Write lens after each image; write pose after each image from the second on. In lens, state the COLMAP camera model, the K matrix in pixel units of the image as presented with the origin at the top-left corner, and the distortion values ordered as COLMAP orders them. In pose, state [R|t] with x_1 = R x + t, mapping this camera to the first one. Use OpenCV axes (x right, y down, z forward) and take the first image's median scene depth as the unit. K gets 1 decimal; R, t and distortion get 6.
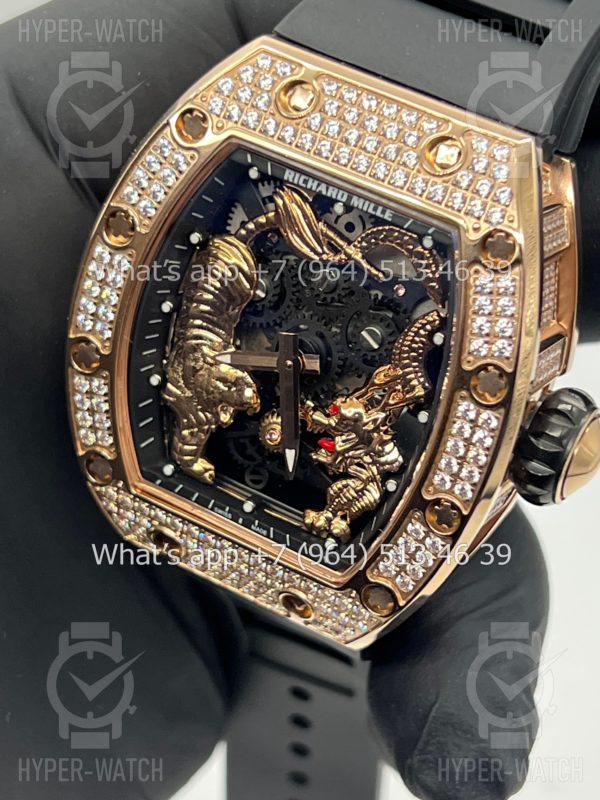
lens RADIAL K [[1886.6, 0, 300.0], [0, 1886.6, 400.0], [0, 0, 1]] dist [0.270227, -0.198734]
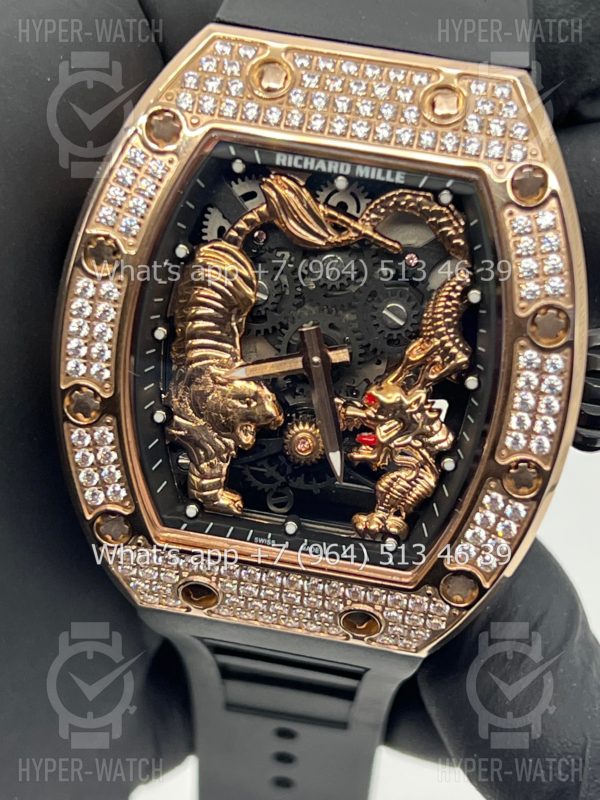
lens RADIAL K [[1886.6, 0, 300.0], [0, 1886.6, 400.0], [0, 0, 1]] dist [0.270227, -0.198734]
pose [[0.944088, -0.205263, 0.258003, -0.255789], [0.225579, 0.972866, -0.051446, 0.045542], [-0.240443, 0.106770, 0.964773, 0.108482]]
